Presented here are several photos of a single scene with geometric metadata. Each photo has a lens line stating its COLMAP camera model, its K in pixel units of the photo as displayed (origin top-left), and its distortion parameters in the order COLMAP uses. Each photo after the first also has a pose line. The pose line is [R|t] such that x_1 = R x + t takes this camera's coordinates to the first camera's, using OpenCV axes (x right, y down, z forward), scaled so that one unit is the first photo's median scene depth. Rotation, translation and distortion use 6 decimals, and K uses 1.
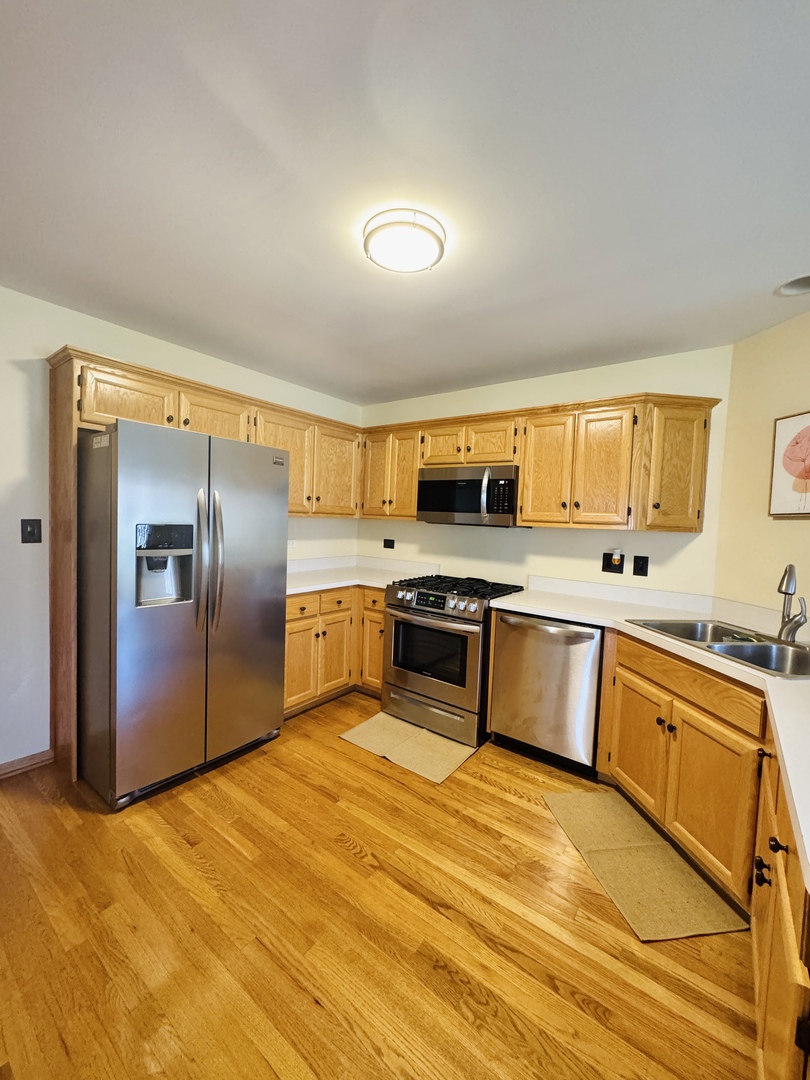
lens RADIAL K [[429.8, 0, 405.6], [0, 429.8, 538.5], [0, 0, 1]] dist [-0.002919, 0.000399]
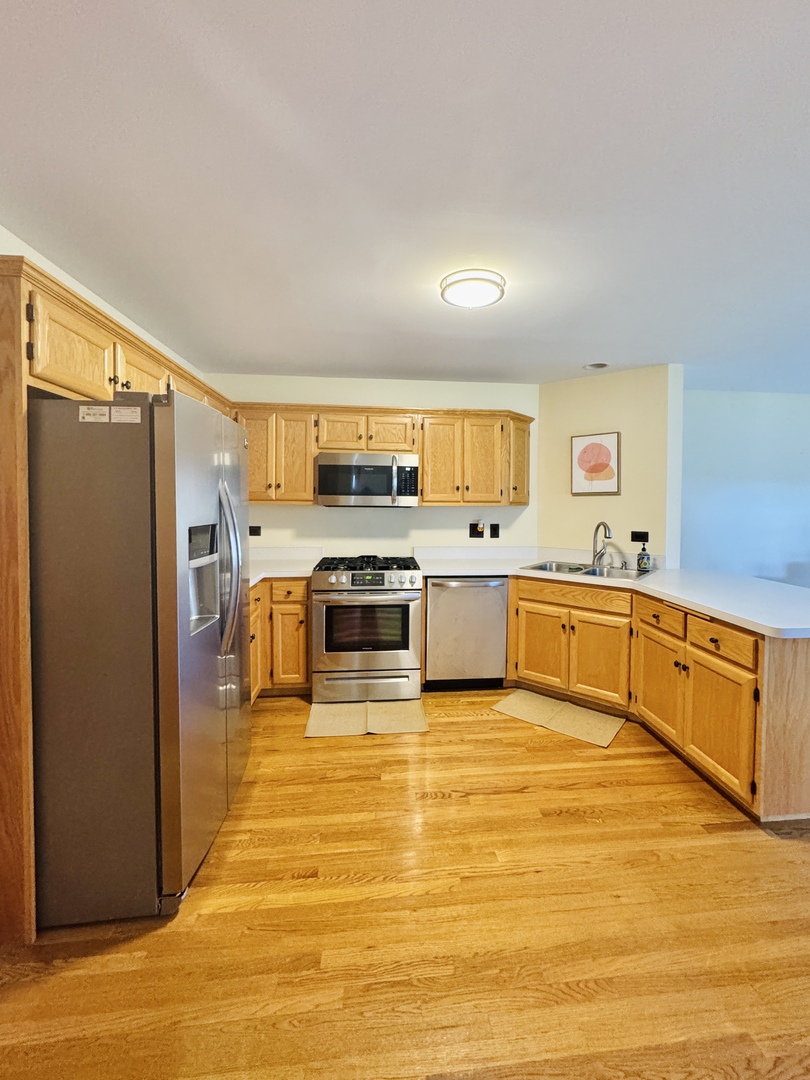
lens RADIAL K [[429.8, 0, 455.9], [0, 429.8, 511.4], [0, 0, 1]] dist [-0.002919, 0.000399]
pose [[0.729498, -0.052142, 0.681993, -0.506606], [0.055346, 0.998320, 0.017125, -0.031138], [-0.681740, 0.025253, 0.731158, 0.067866]]
